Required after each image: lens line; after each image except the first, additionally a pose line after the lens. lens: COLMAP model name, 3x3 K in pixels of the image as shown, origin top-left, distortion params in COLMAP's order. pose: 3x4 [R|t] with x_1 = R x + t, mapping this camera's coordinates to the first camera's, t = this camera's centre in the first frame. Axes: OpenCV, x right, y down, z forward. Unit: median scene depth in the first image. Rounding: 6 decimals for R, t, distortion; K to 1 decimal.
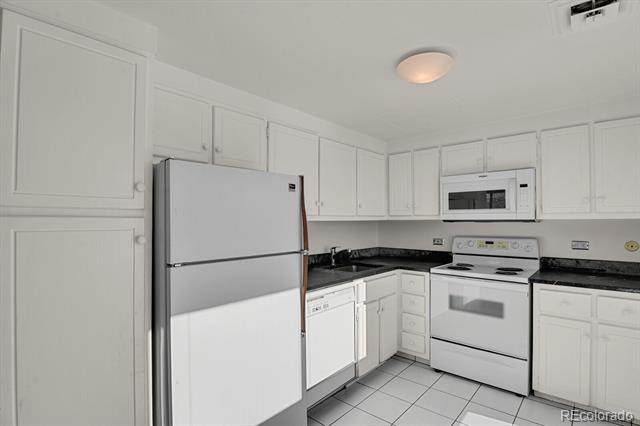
lens RADIAL K [[314.4, 0, 324.2], [0, 314.4, 217.1], [0, 0, 1]] dist [-0.024313, 0.000106]
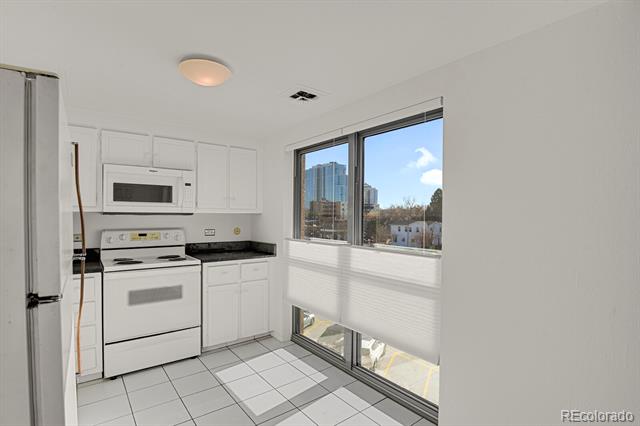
lens RADIAL K [[314.4, 0, 324.2], [0, 314.4, 217.1], [0, 0, 1]] dist [-0.024313, 0.000106]
pose [[0.193729, -0.002666, 0.981051, -0.406067], [-0.020133, 0.999775, 0.006693, 0.004794], [-0.980848, -0.021048, 0.193632, 0.233252]]
